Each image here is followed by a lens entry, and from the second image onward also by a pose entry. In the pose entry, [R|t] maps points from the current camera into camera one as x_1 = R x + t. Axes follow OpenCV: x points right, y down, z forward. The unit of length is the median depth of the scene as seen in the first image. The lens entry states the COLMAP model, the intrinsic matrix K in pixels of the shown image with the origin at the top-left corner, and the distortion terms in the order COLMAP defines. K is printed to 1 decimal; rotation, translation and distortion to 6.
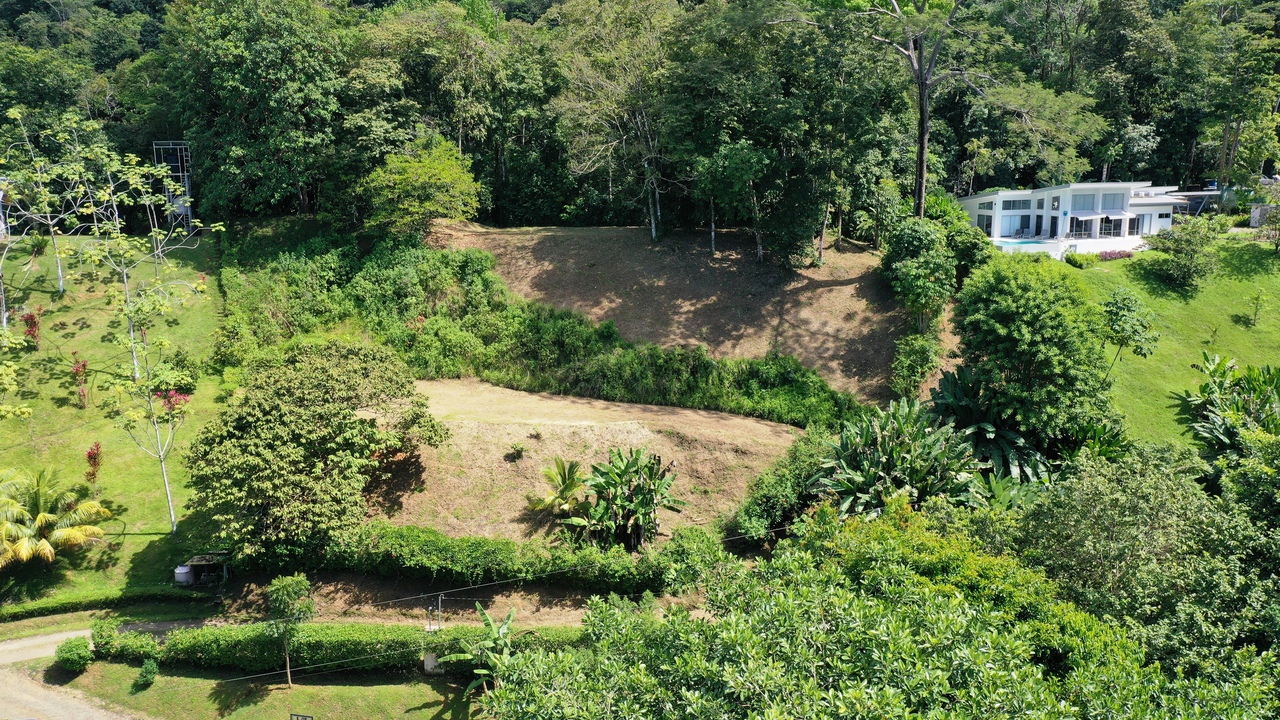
lens RADIAL K [[1008.4, 0, 636.8], [0, 1008.4, 366.2], [0, 0, 1]] dist [0.000675, -0.002565]
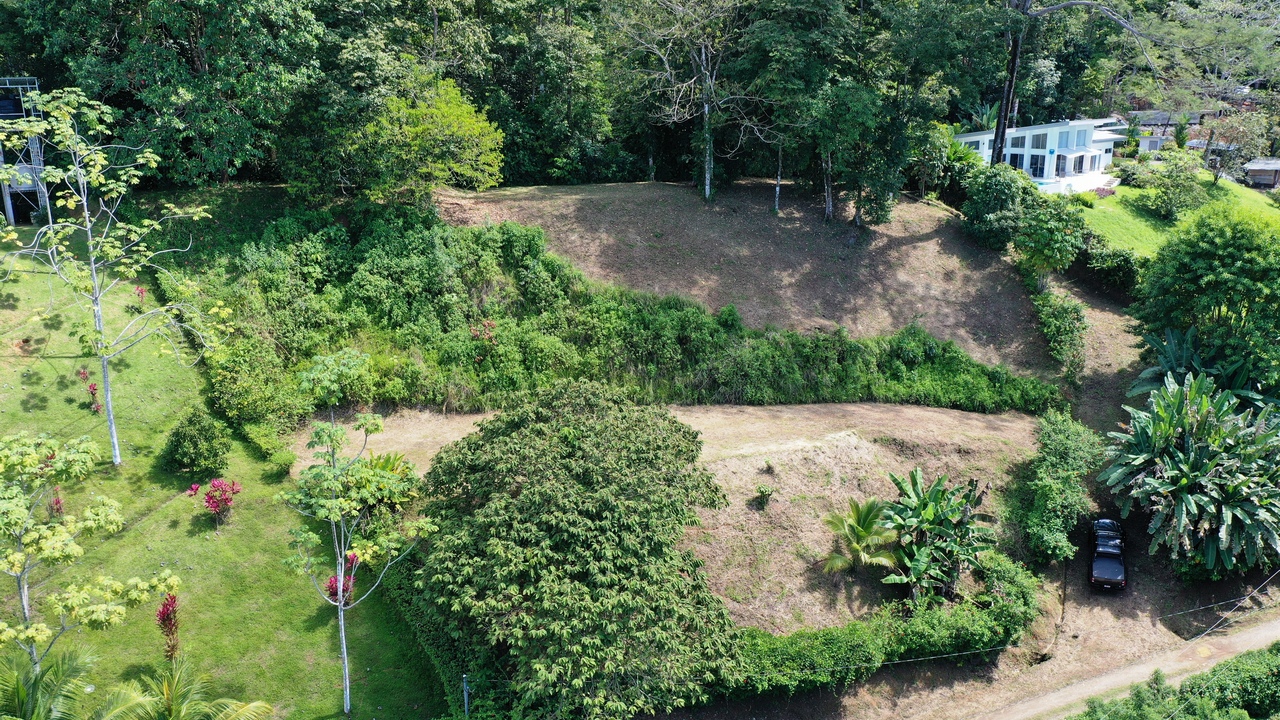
lens RADIAL K [[1008.4, 0, 643.4], [0, 1008.4, 358.3], [0, 0, 1]] dist [0.000675, -0.002565]
pose [[0.919508, -0.105758, 0.378576, -0.385523], [0.081844, 0.993528, 0.078762, -0.069327], [-0.384456, -0.041438, 0.922213, 0.268339]]
